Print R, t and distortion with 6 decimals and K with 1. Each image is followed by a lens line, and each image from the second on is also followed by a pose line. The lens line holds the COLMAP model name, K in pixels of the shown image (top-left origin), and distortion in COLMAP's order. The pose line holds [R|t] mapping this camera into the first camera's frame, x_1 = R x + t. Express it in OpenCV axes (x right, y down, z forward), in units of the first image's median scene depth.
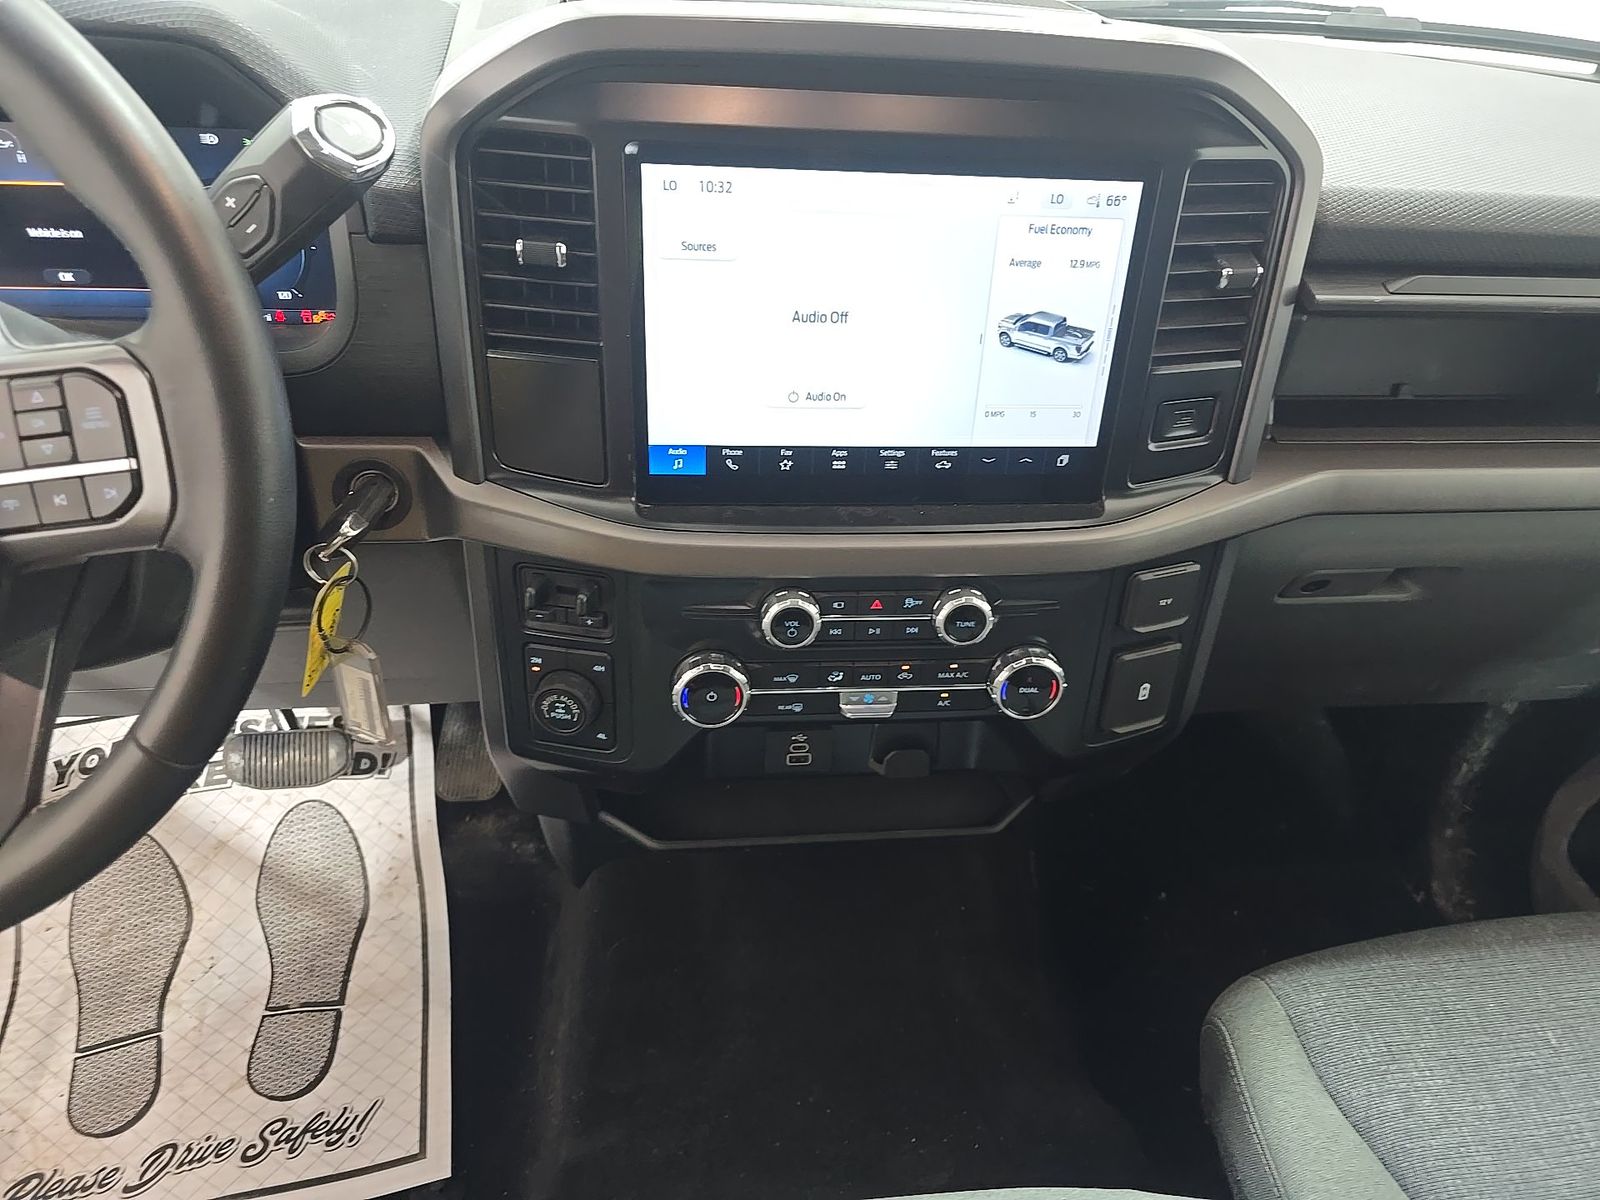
lens RADIAL K [[1075.6, 0, 800.0], [0, 1075.6, 600.0], [0, 0, 1]] dist [0.063338, -0.040275]
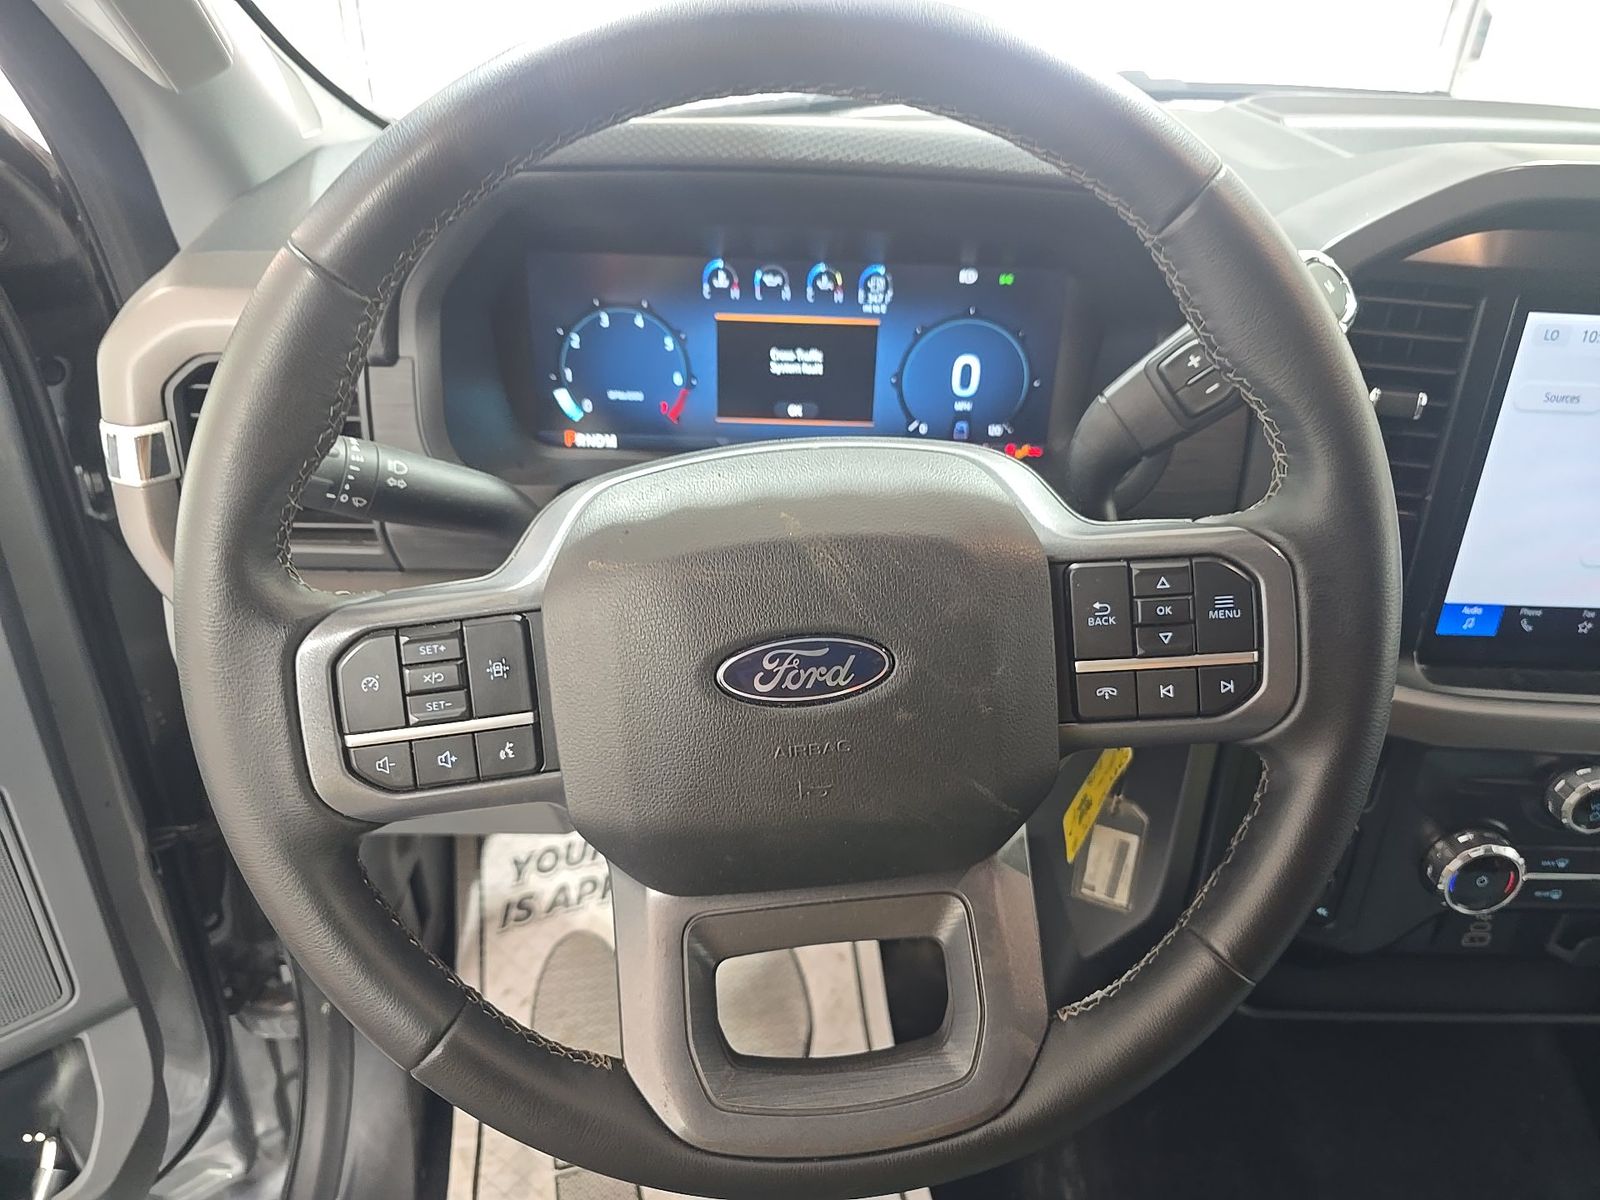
lens RADIAL K [[1079.0, 0, 817.2], [0, 1079.0, 601.5], [0, 0, 1]] dist [0.042706, -0.042500]
pose [[0.996515, 0.037430, -0.074541, -0.597619], [-0.042103, 0.997179, -0.062134, -0.064317], [0.072005, 0.065056, 0.995280, 0.040182]]
